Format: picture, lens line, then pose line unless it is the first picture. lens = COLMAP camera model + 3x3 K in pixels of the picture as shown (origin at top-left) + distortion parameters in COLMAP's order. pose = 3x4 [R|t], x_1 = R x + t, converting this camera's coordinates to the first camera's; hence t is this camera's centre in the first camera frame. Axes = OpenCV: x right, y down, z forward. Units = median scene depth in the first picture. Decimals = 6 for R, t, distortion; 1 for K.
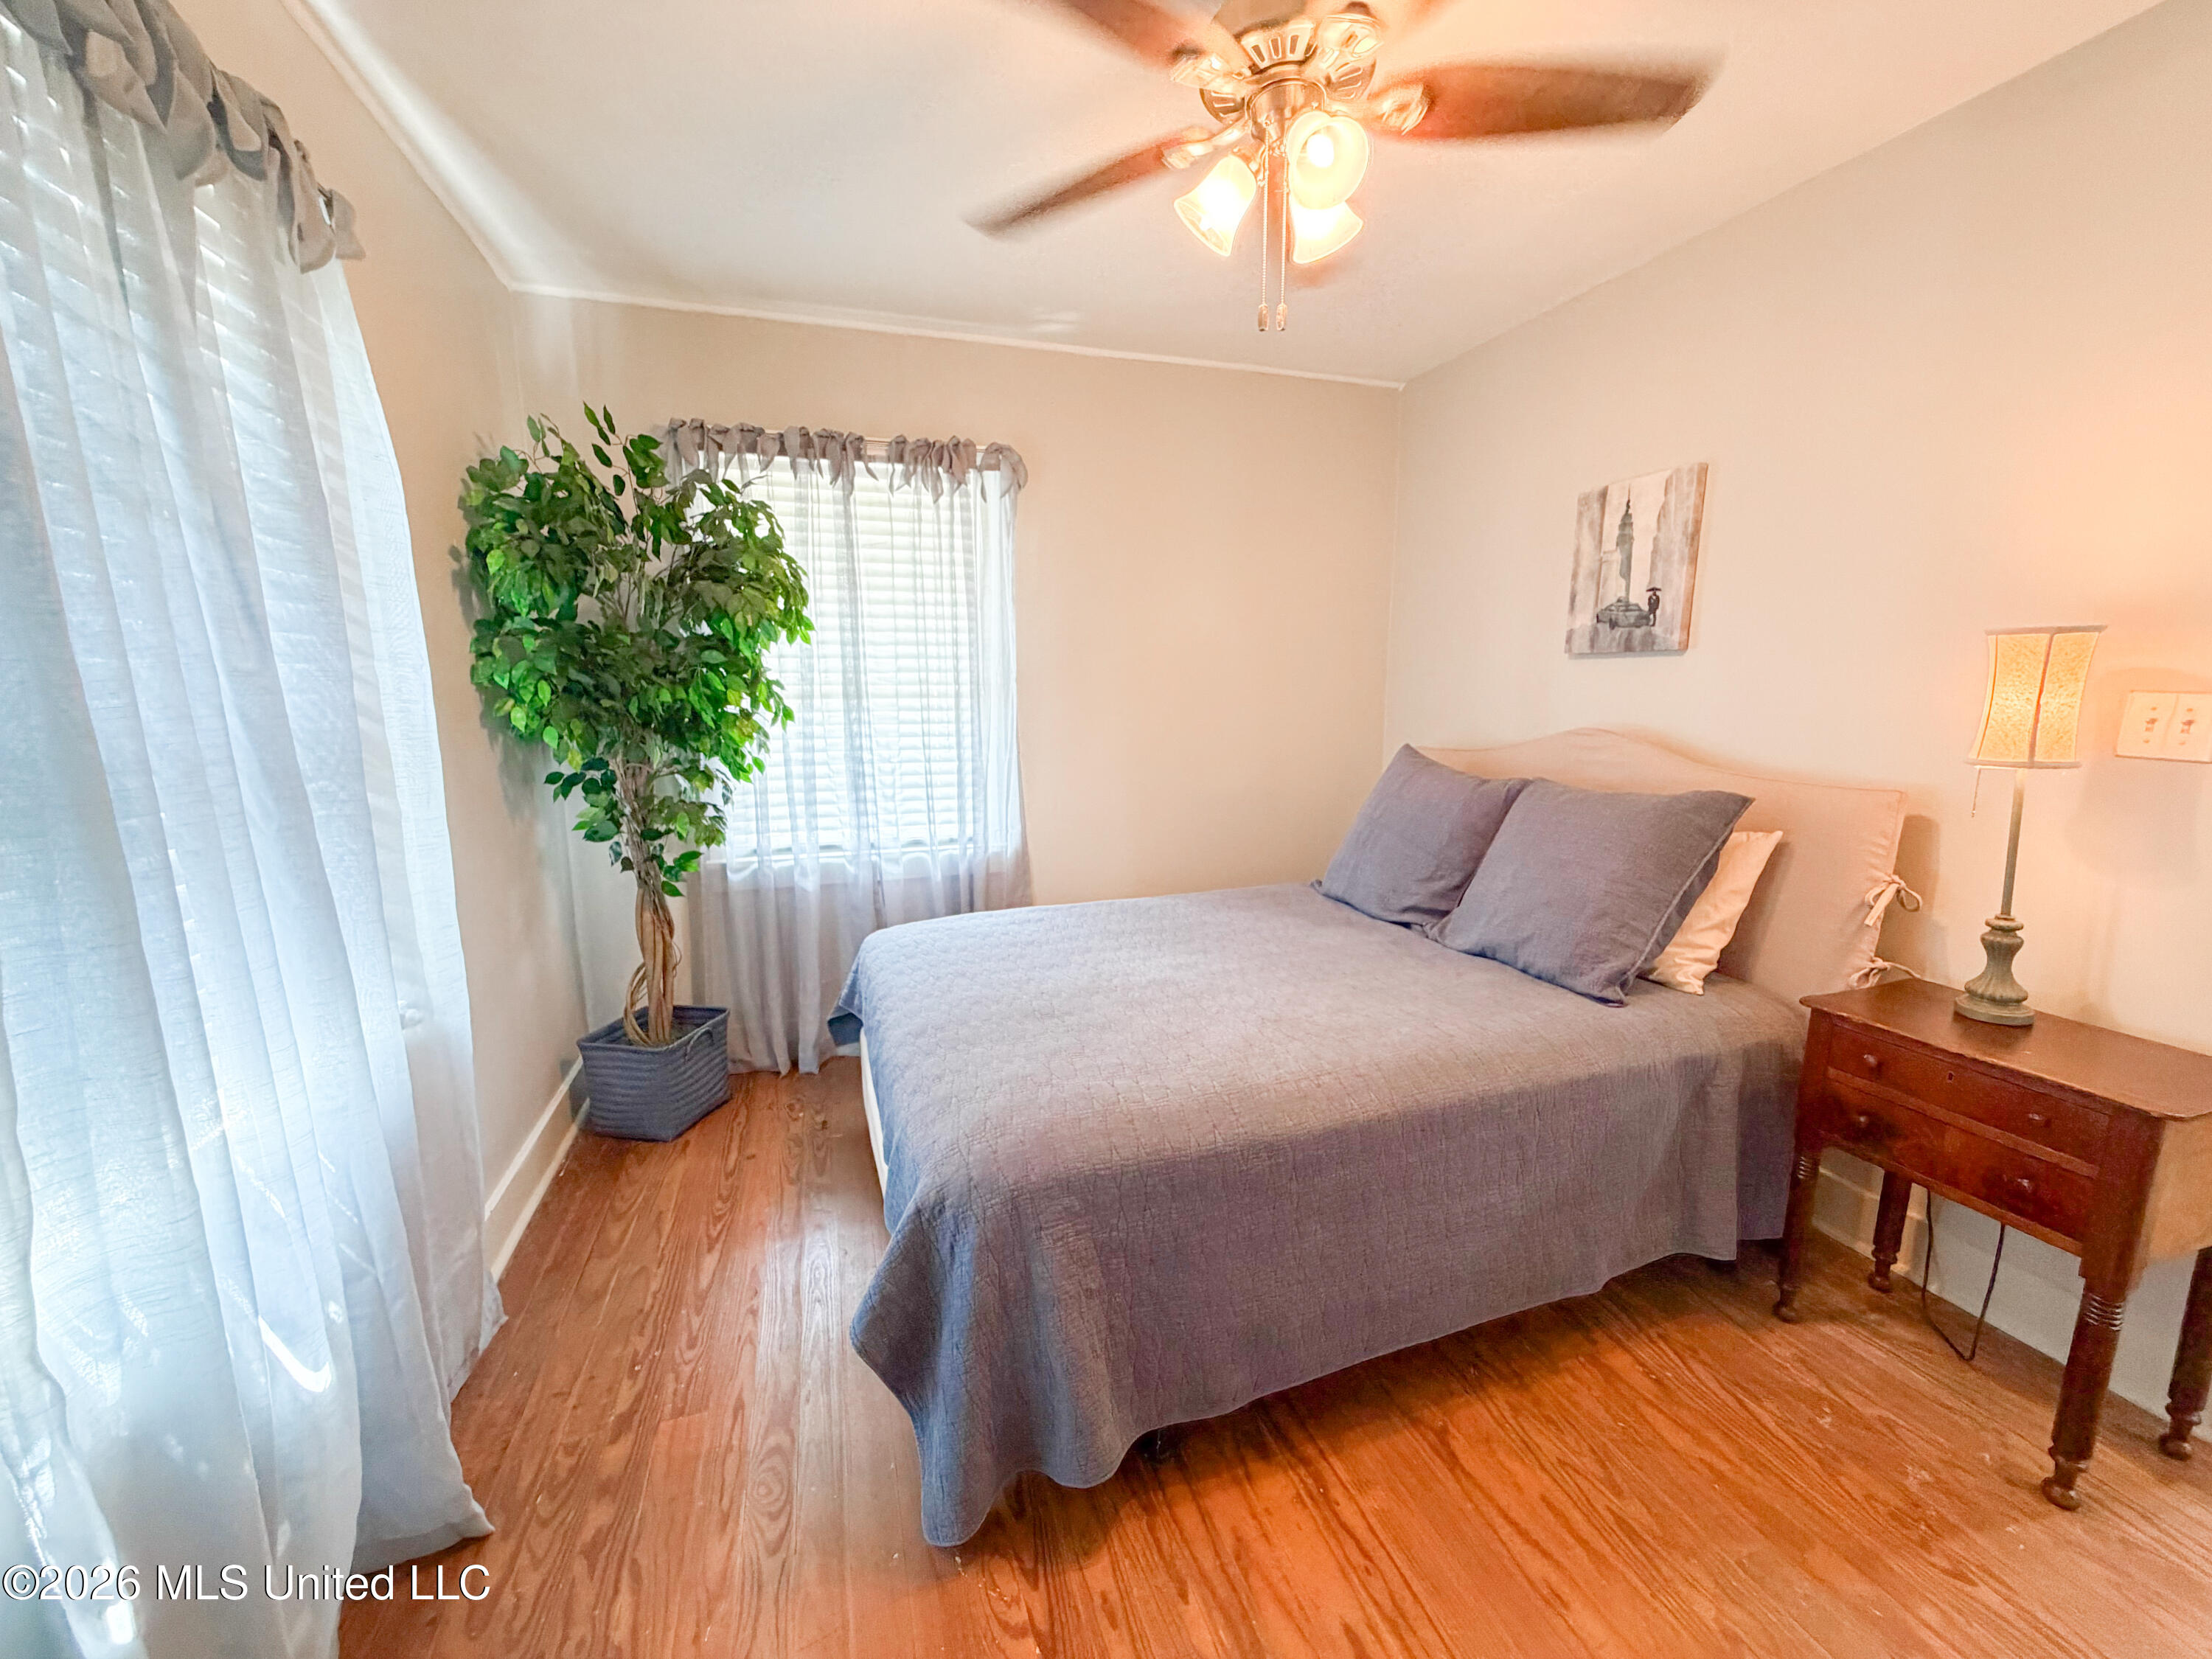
lens RADIAL K [[872.6, 0, 1101.5], [0, 872.6, 829.7], [0, 0, 1]] dist [0.002115, -0.000018]
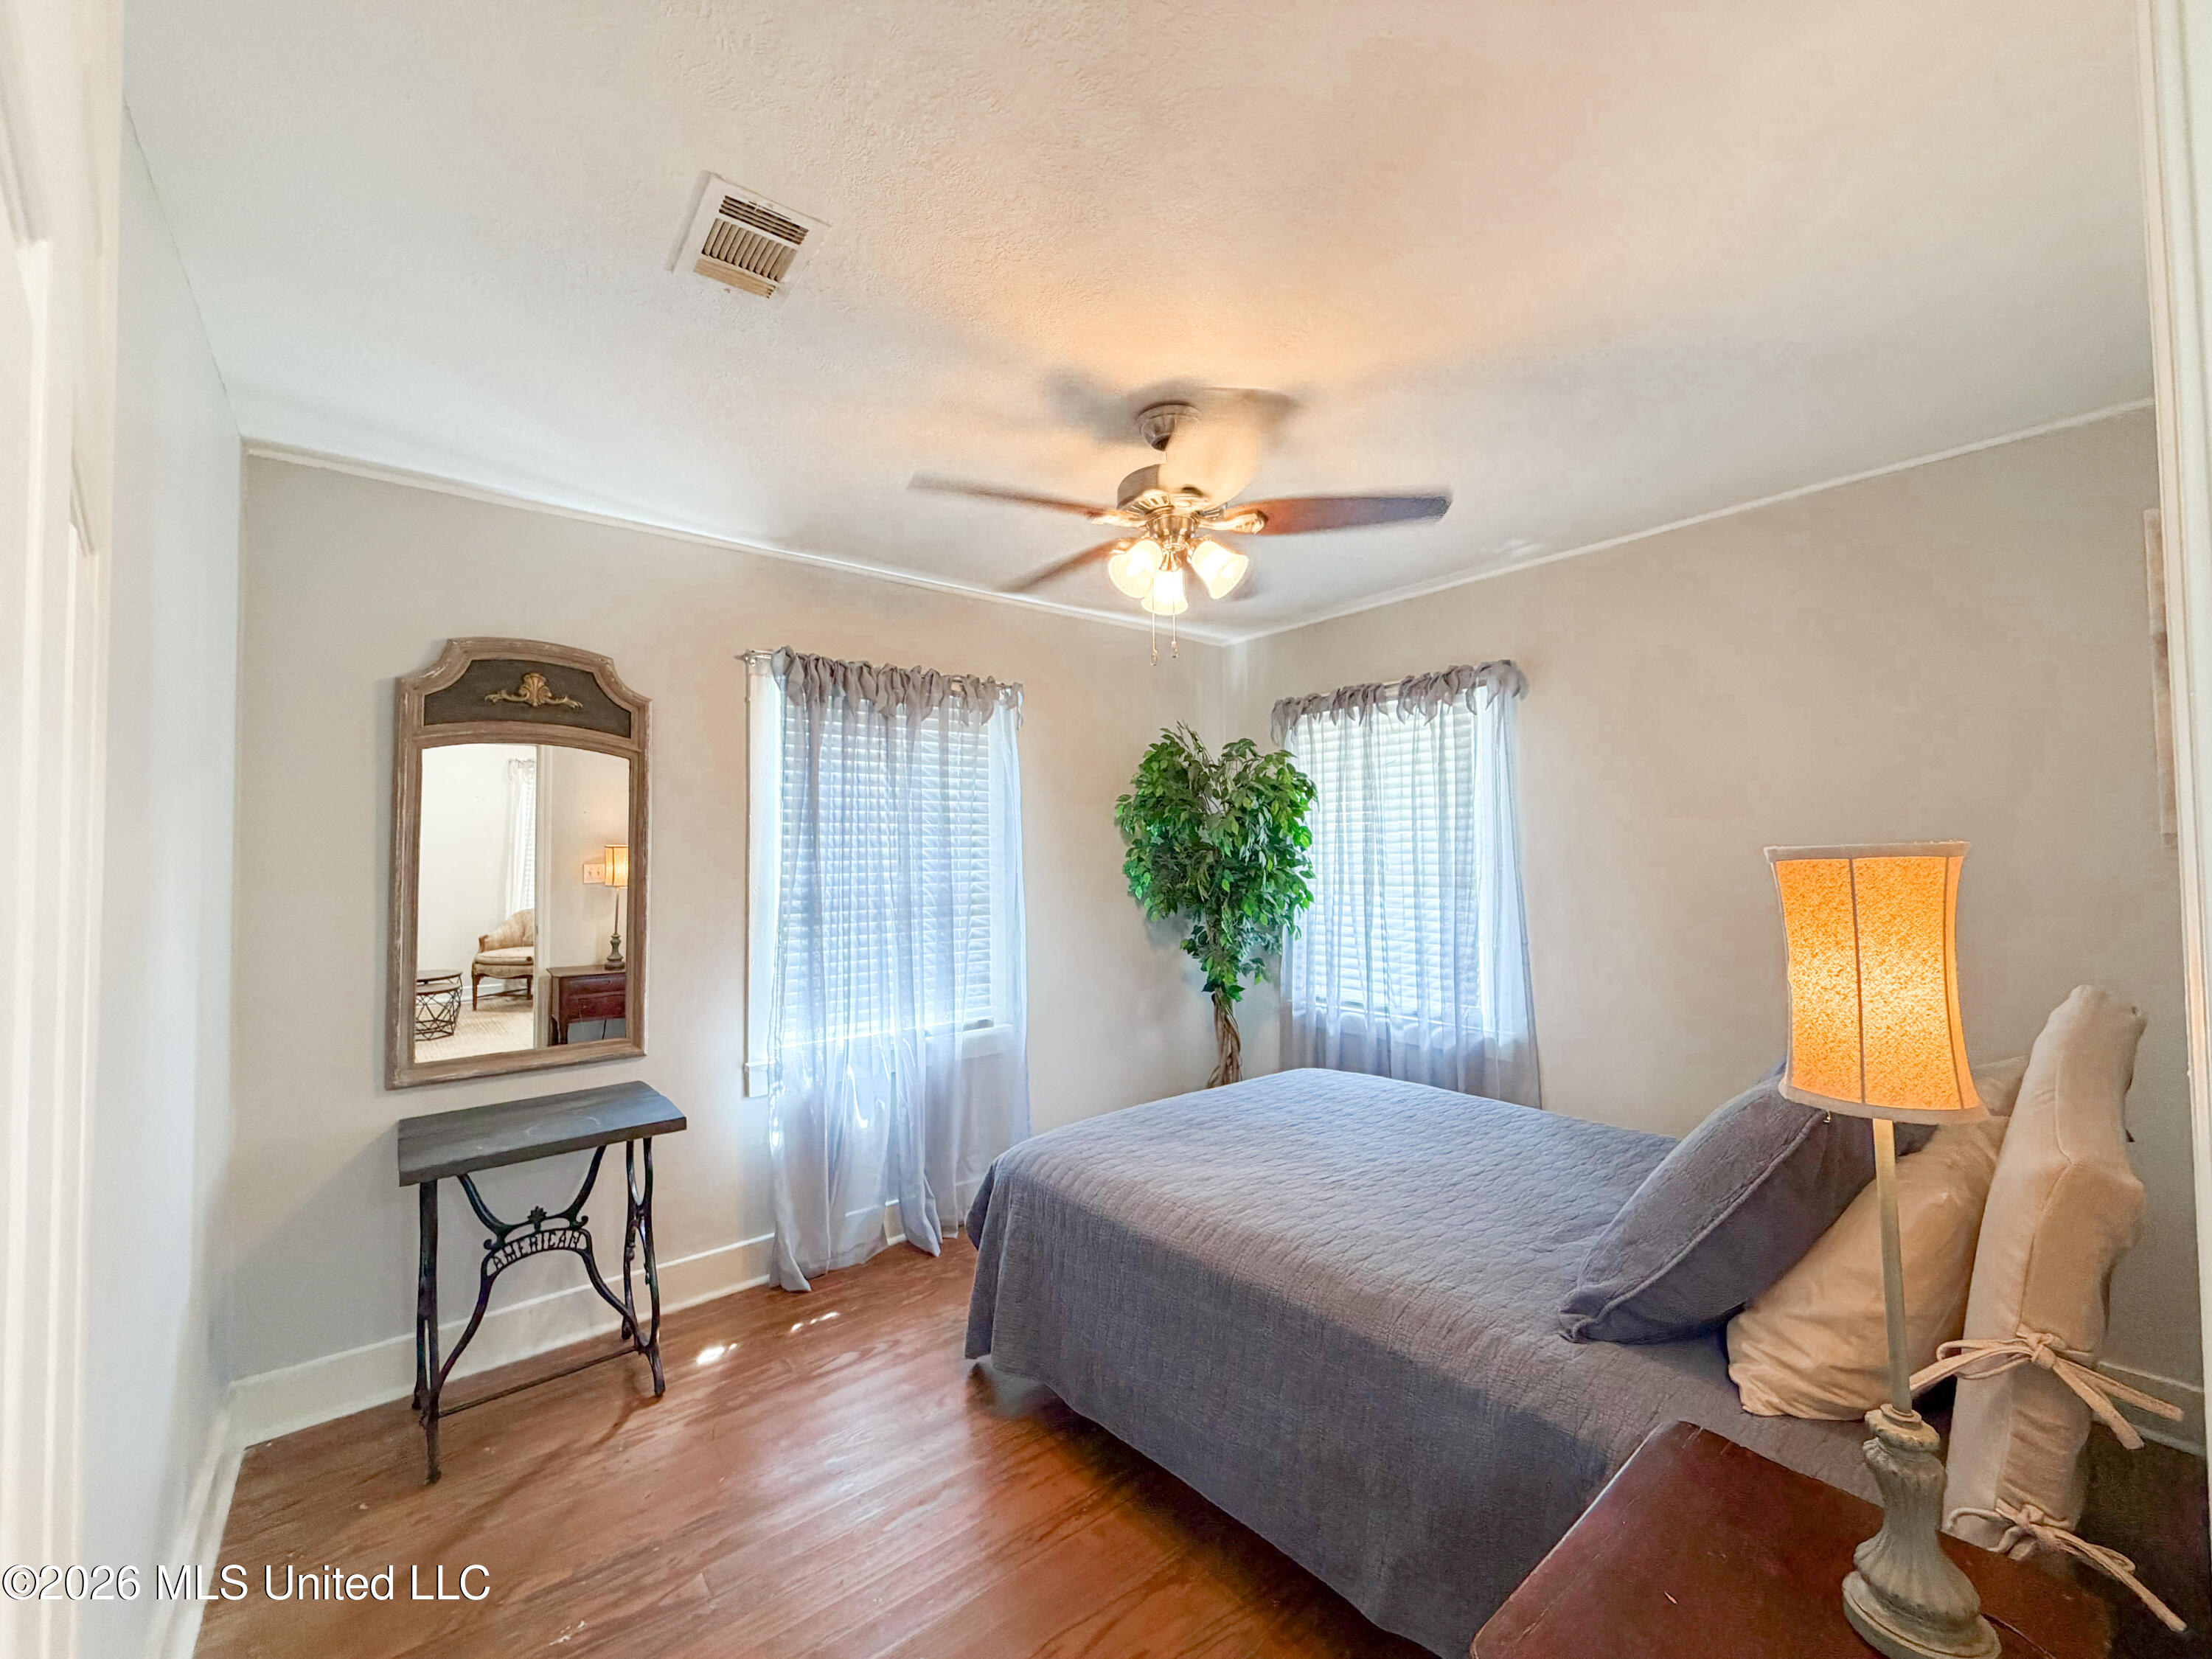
lens RADIAL K [[872.6, 0, 1096.7], [0, 872.6, 829.6], [0, 0, 1]] dist [0.002115, -0.000018]
pose [[0.362770, -0.025393, -0.931533, 0.768500], [-0.149897, 0.985022, -0.085226, -0.067124], [0.919744, 0.170551, 0.353530, 0.198792]]
